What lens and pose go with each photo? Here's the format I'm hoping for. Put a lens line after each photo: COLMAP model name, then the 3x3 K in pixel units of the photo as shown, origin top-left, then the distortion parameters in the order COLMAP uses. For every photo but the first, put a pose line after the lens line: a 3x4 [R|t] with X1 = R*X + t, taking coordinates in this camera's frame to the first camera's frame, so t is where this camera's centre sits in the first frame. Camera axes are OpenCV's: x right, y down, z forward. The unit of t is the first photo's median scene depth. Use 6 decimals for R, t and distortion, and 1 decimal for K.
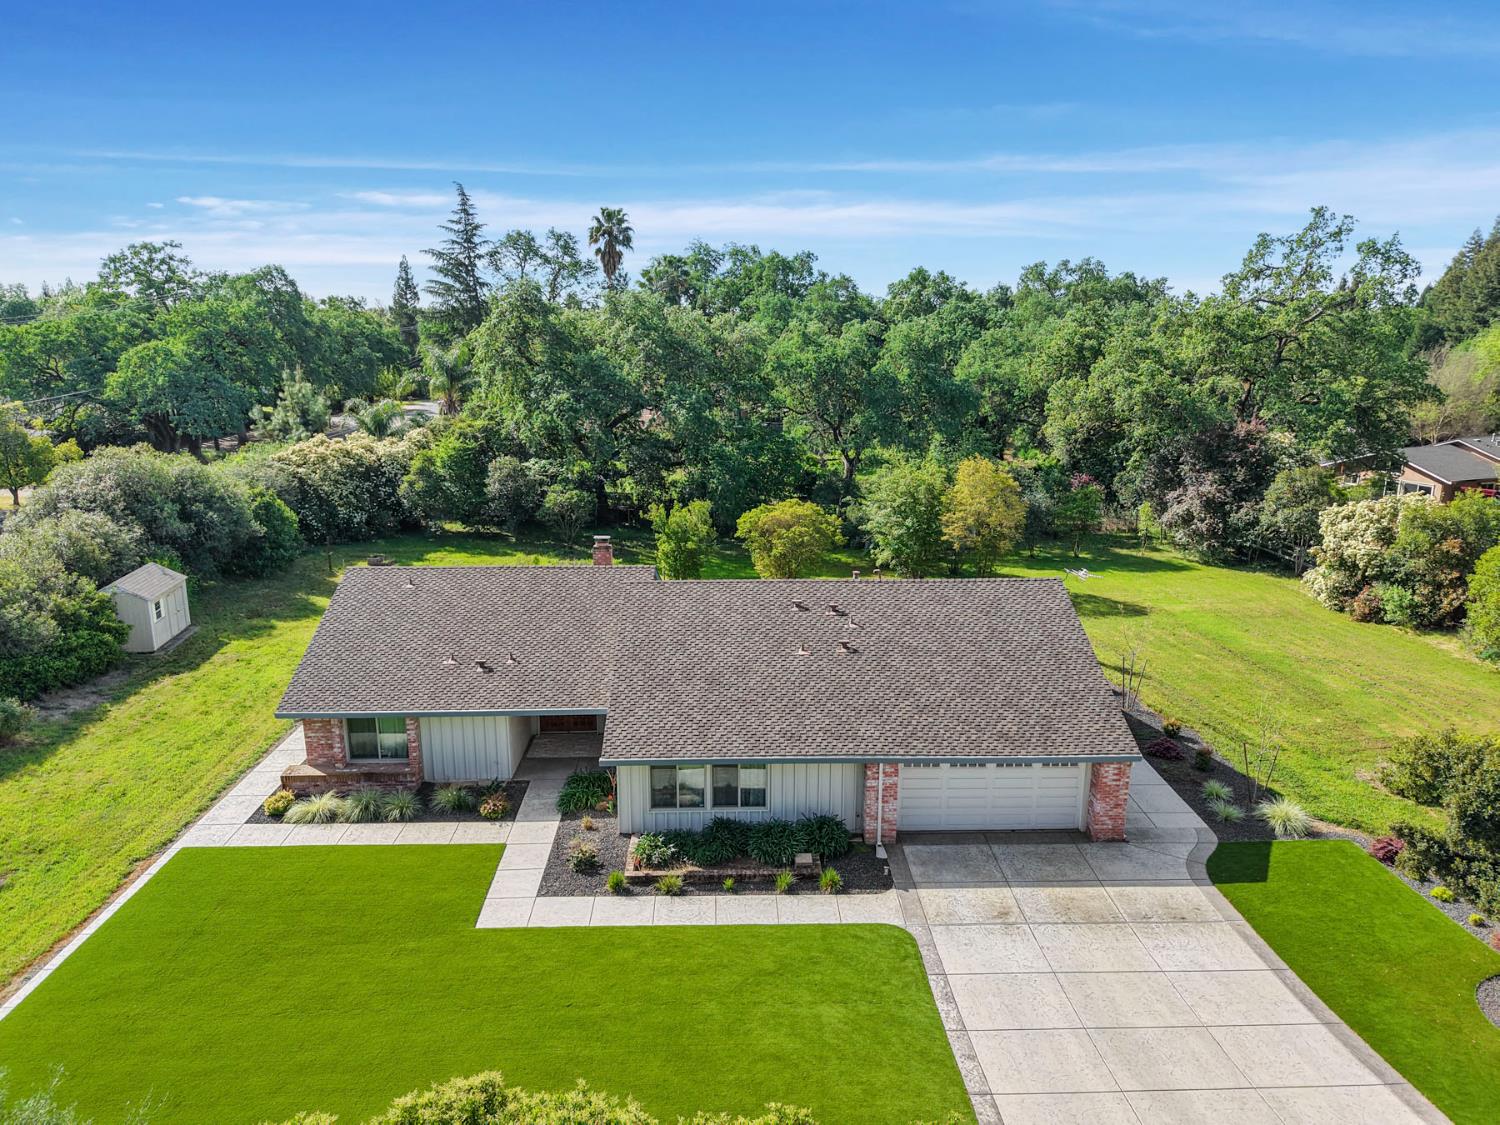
lens RADIAL K [[1013.3, 0, 746.8], [0, 1013.3, 542.8], [0, 0, 1]] dist [0.002998, 0.000652]
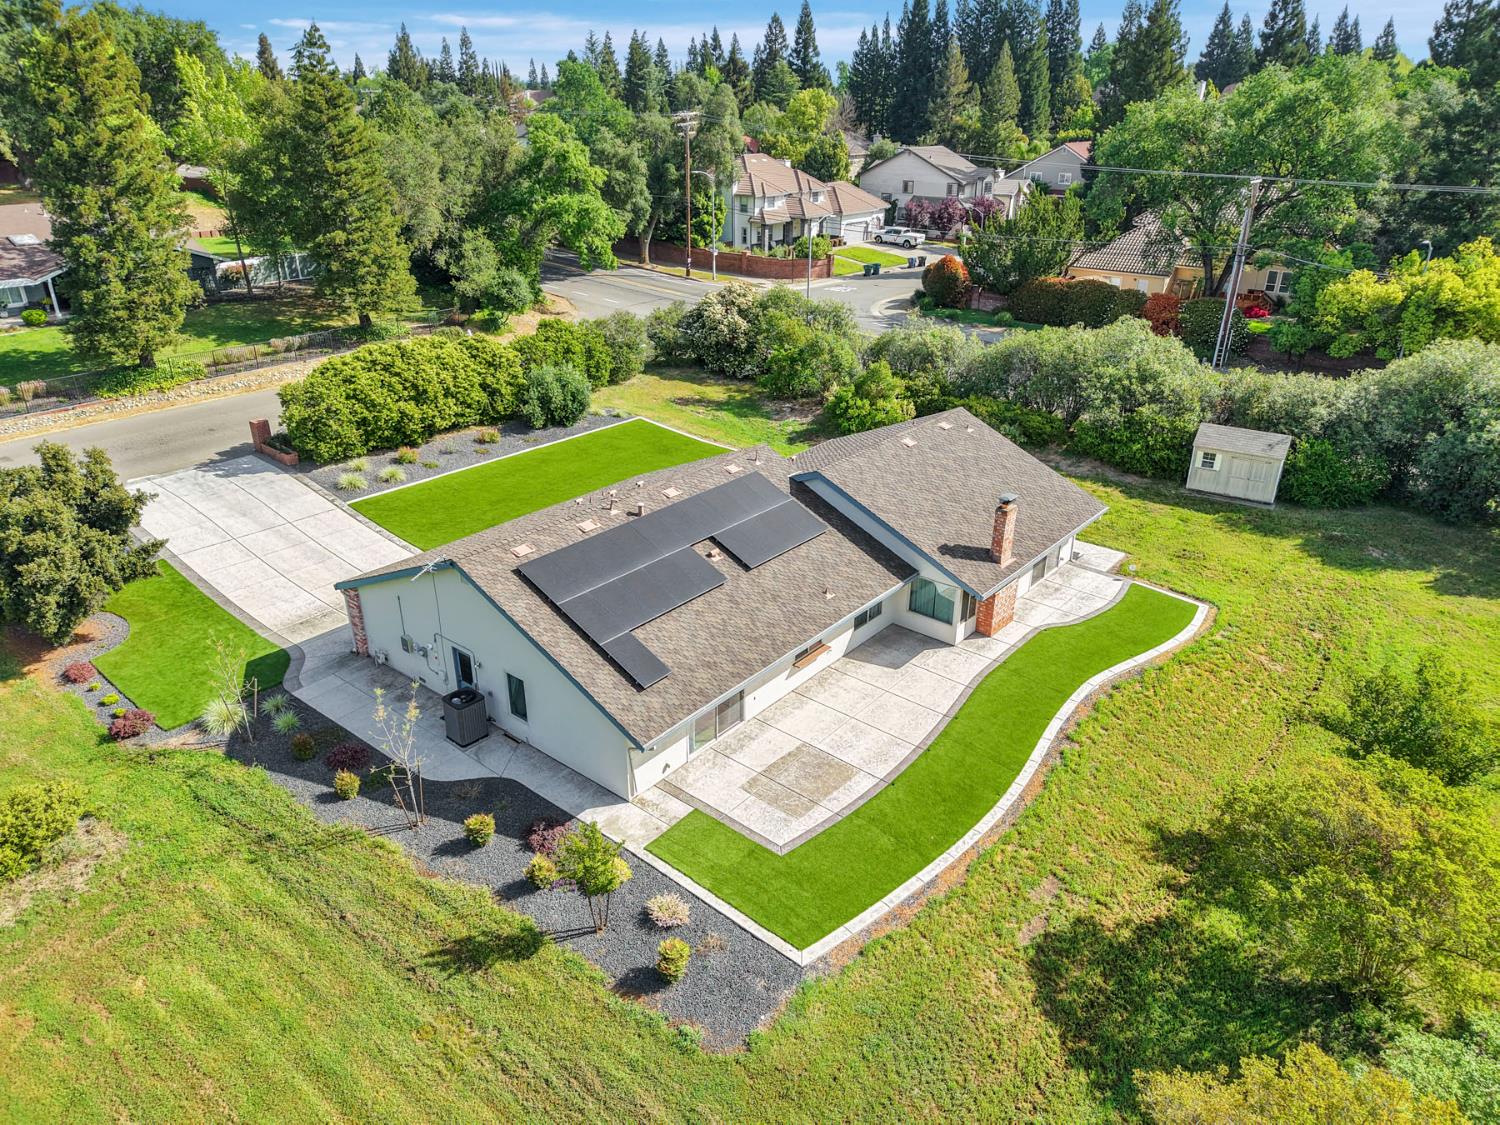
lens RADIAL K [[1002.5, 0, 750.0], [0, 1002.5, 562.5], [0, 0, 1]] dist [0.028218, -0.030181]
pose [[-0.658813, 0.314741, -0.683303, 0.764435], [-0.160038, 0.828855, 0.536086, -0.491695], [0.735087, 0.462535, -0.495690, 1.696213]]
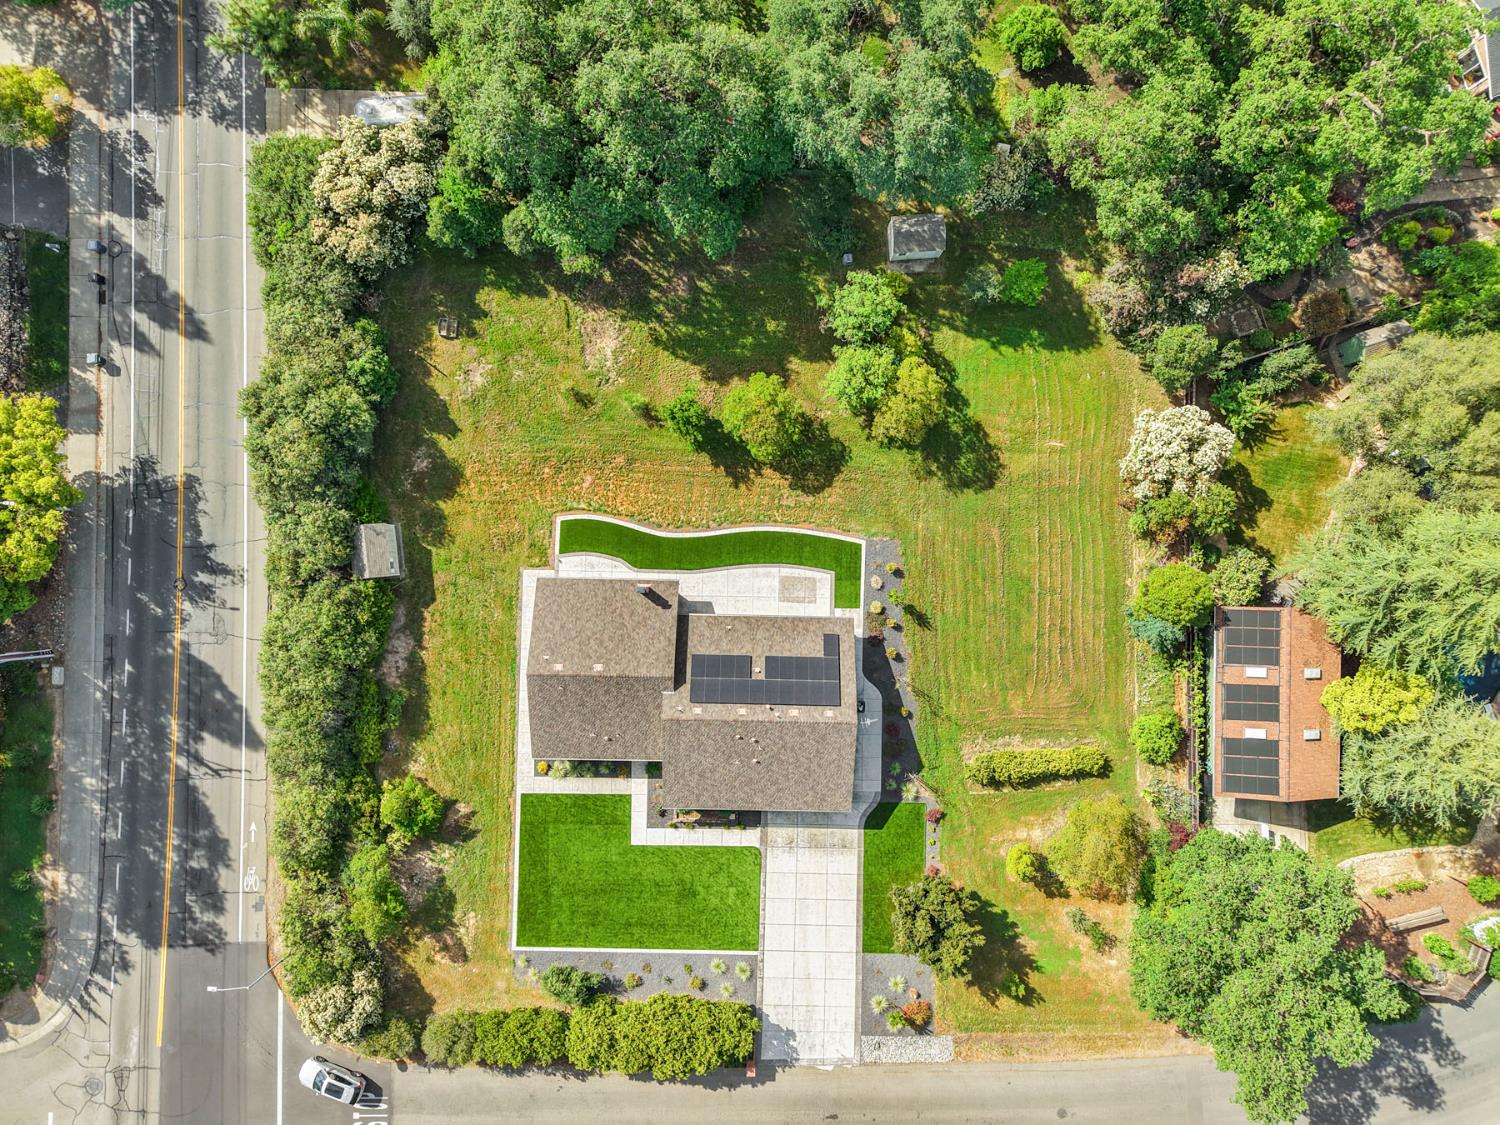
lens RADIAL K [[1002.5, 0, 750.0], [0, 1002.5, 562.5], [0, 0, 1]] dist [0.028218, -0.030181]
pose [[0.998700, 0.048831, 0.014613, 0.022760], [-0.024812, 0.215317, 0.976229, -2.288009], [0.044524, -0.975323, 0.216249, 0.899161]]
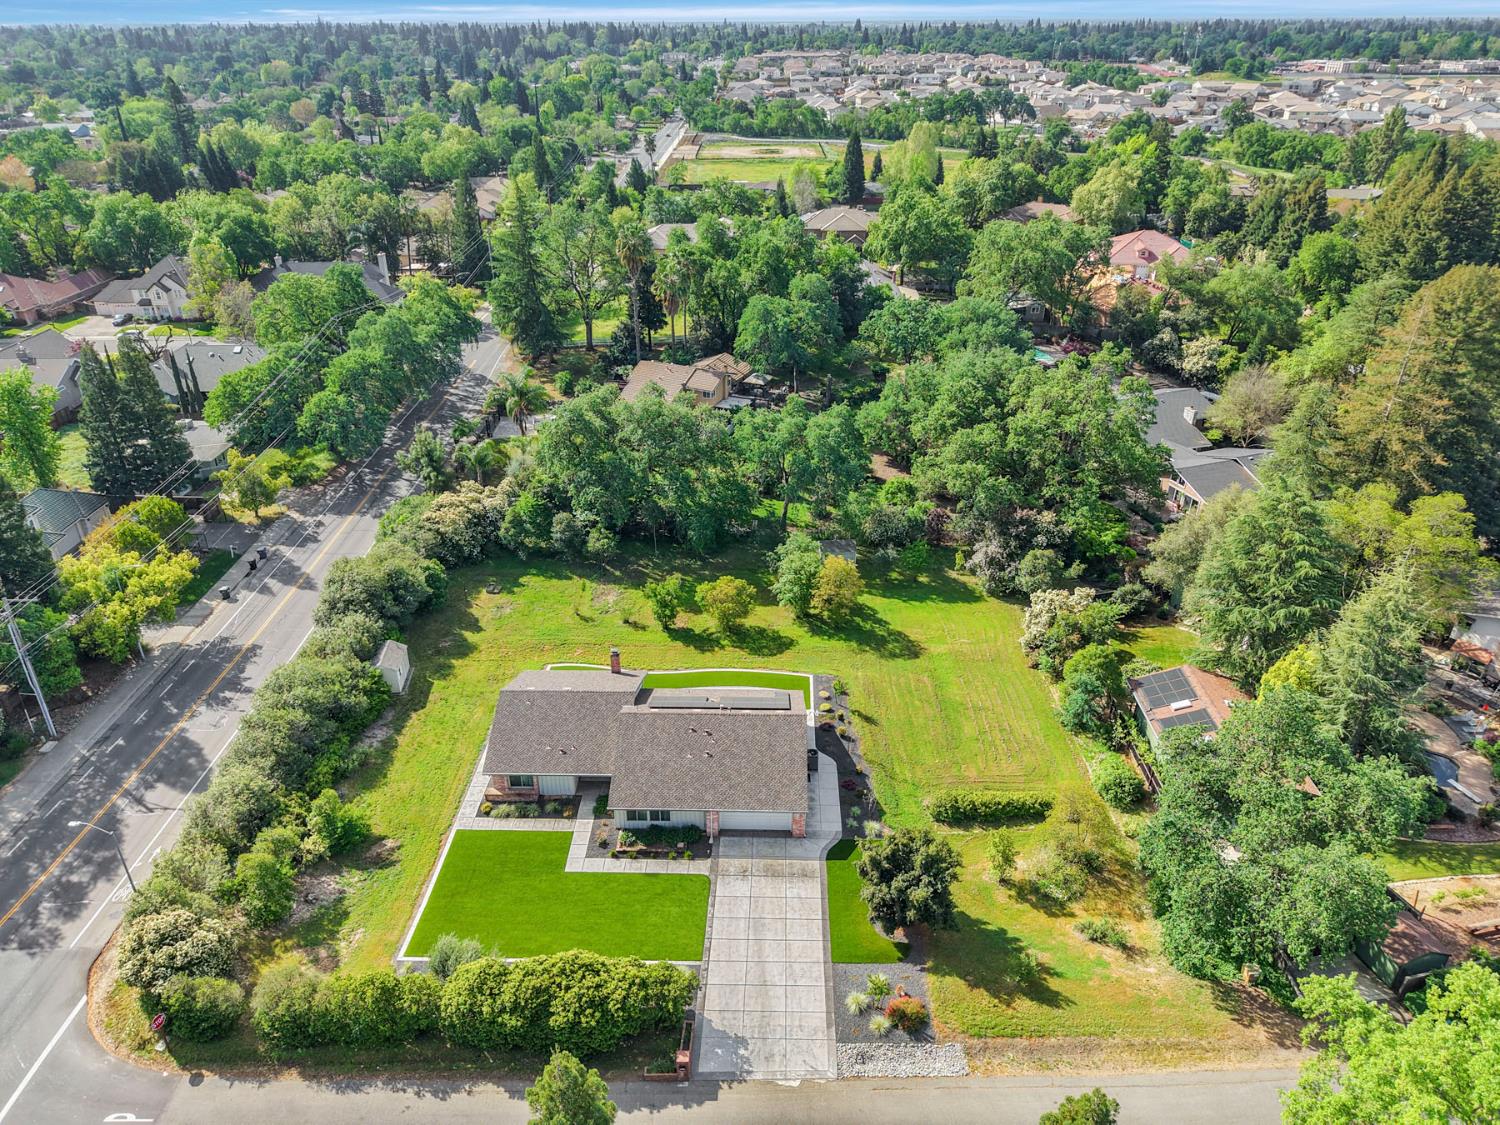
lens RADIAL K [[1002.5, 0, 750.0], [0, 1002.5, 562.5], [0, 0, 1]] dist [0.028218, -0.030181]
pose [[0.998579, 0.021977, -0.048553, 0.297493], [-0.007640, 0.960637, 0.277702, -0.982368], [0.052745, -0.276936, 0.959440, -1.161756]]
